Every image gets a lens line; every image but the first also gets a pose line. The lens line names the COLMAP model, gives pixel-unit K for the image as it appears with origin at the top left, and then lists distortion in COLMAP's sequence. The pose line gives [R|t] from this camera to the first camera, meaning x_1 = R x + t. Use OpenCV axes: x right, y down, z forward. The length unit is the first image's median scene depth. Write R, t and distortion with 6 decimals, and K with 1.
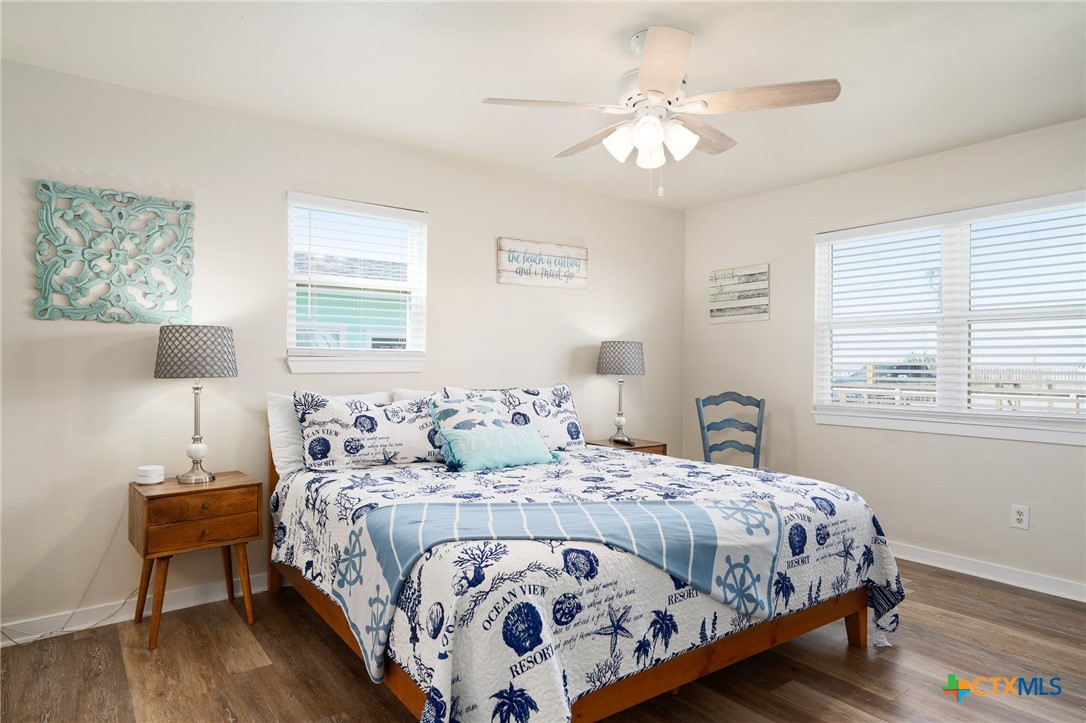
lens RADIAL K [[635.5, 0, 543.0], [0, 635.5, 361.5], [0, 0, 1]] dist [-0.001681, -0.001059]
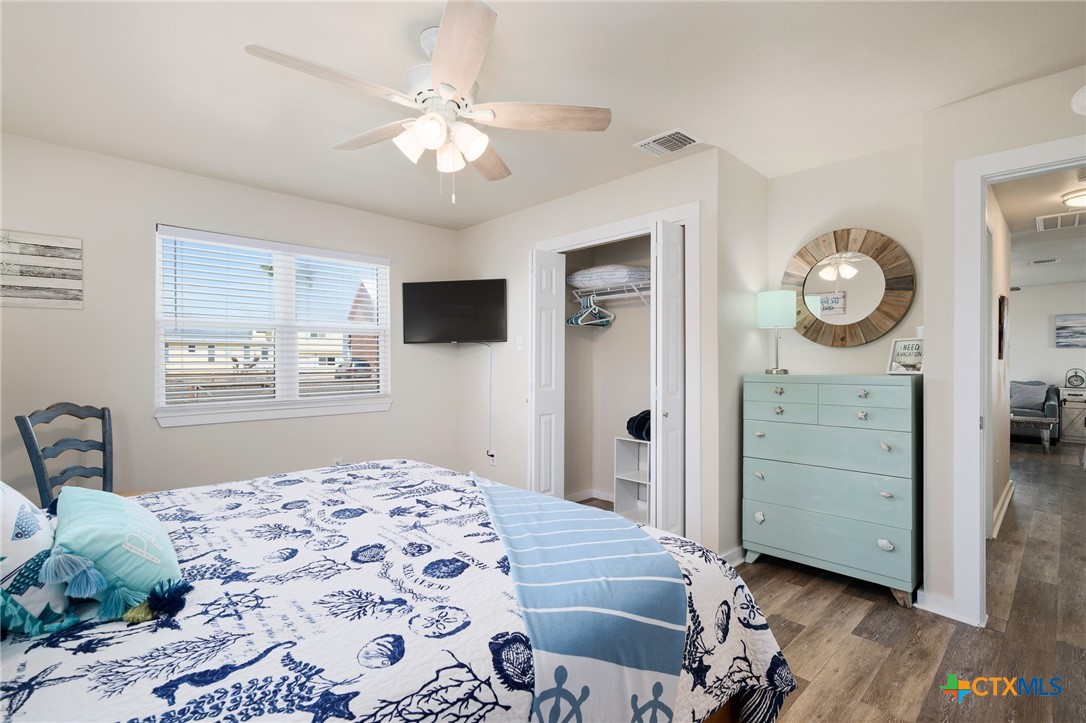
lens RADIAL K [[500.0, 0, 535.8], [0, 500.0, 362.8], [0, 0, 1]] dist [0.000399, 0.000441]
pose [[-0.108487, -0.005285, 0.994084, -0.453934], [-0.002051, 0.999985, 0.005092, -0.003864], [-0.994096, -0.001486, -0.108496, 0.678055]]
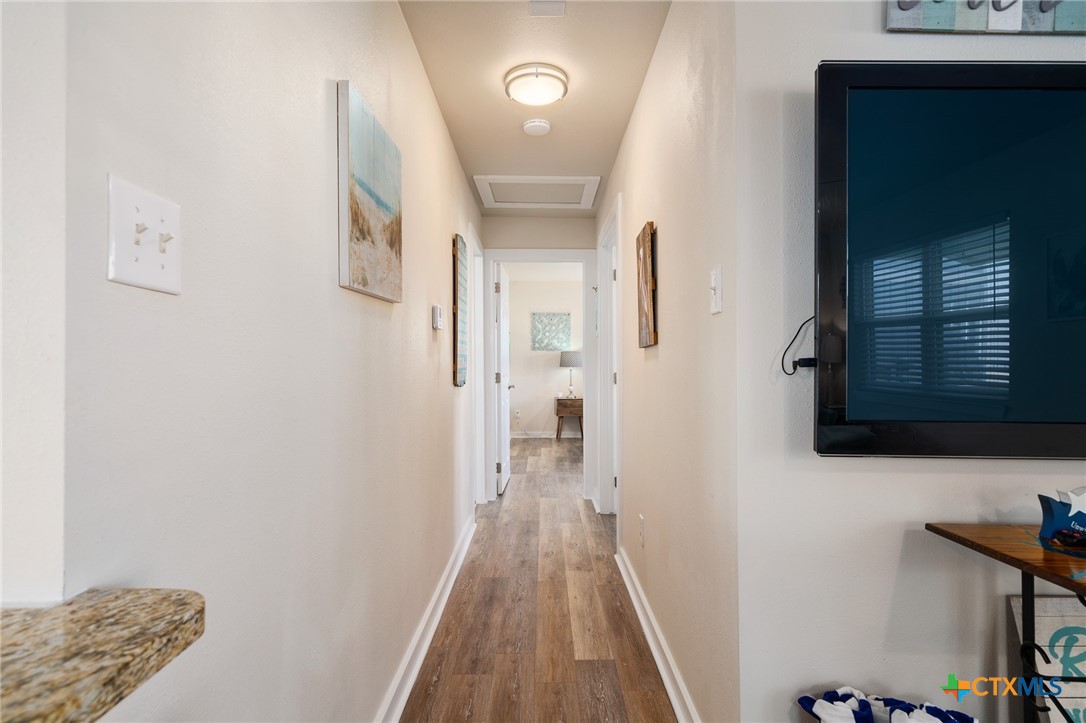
lens RADIAL K [[561.7, 0, 543.0], [0, 561.7, 361.5], [0, 0, 1]] dist [0.001083, 0.000123]
pose [[0.797202, -0.013352, -0.603565, 1.109126], [0.011292, 0.999910, -0.007205, 0.017865], [0.603607, -0.001072, 0.797281, -1.424577]]
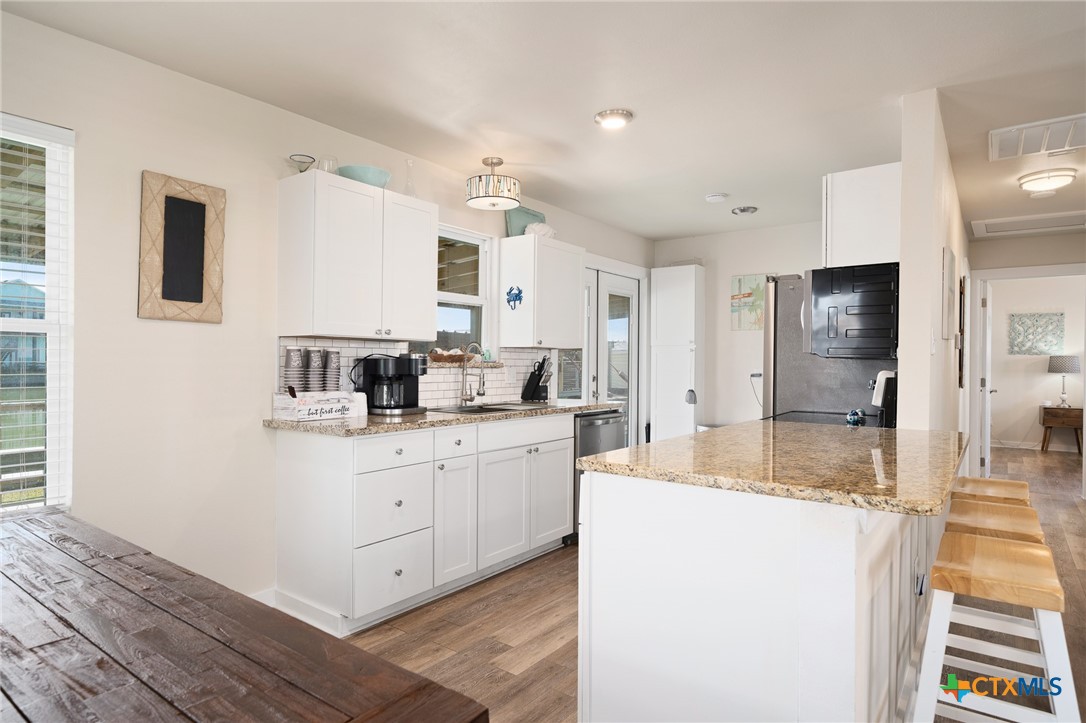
lens RADIAL K [[620.6, 0, 543.0], [0, 620.6, 361.5], [0, 0, 1]] dist [0.013729, 0.001867]
pose [[0.283434, -0.001879, -0.958990, 1.598523], [-0.007128, 0.999966, -0.004066, 0.001954], [0.958965, 0.007988, 0.283411, -2.198901]]
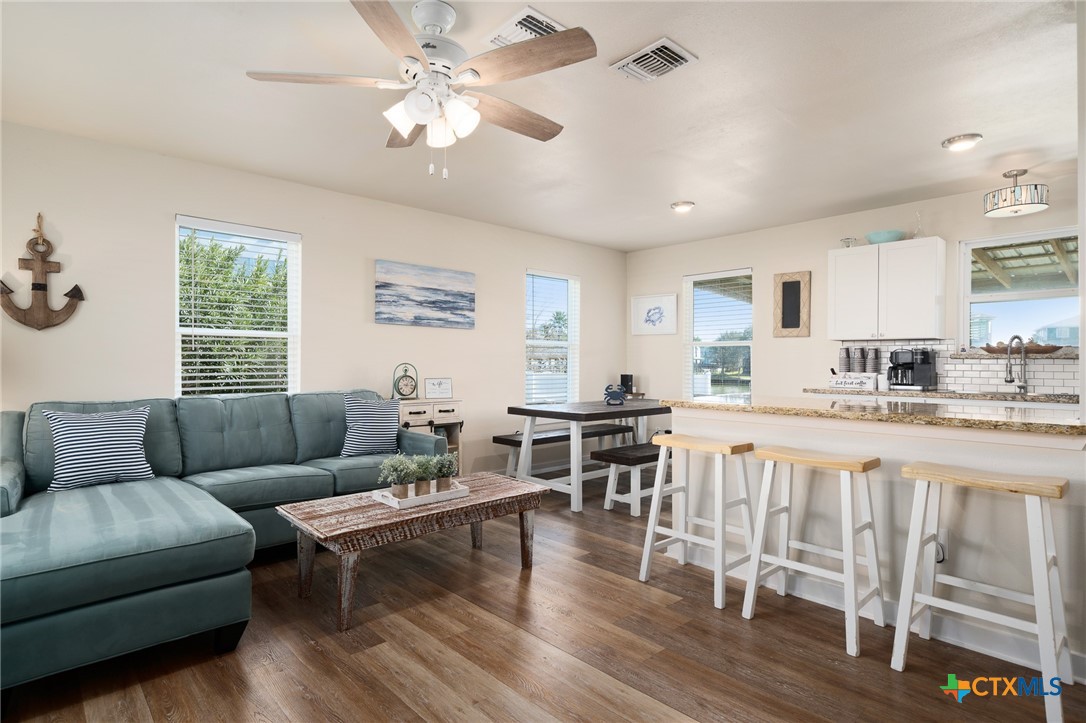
lens RADIAL K [[559.7, 0, 537.1], [0, 559.7, 359.7], [0, 0, 1]] dist [0.004972, 0.002035]
pose [[-0.994935, -0.006868, -0.100285, 1.561910], [-0.006453, 0.999969, -0.004463, 0.027733], [0.100313, -0.003793, -0.994949, -0.763793]]
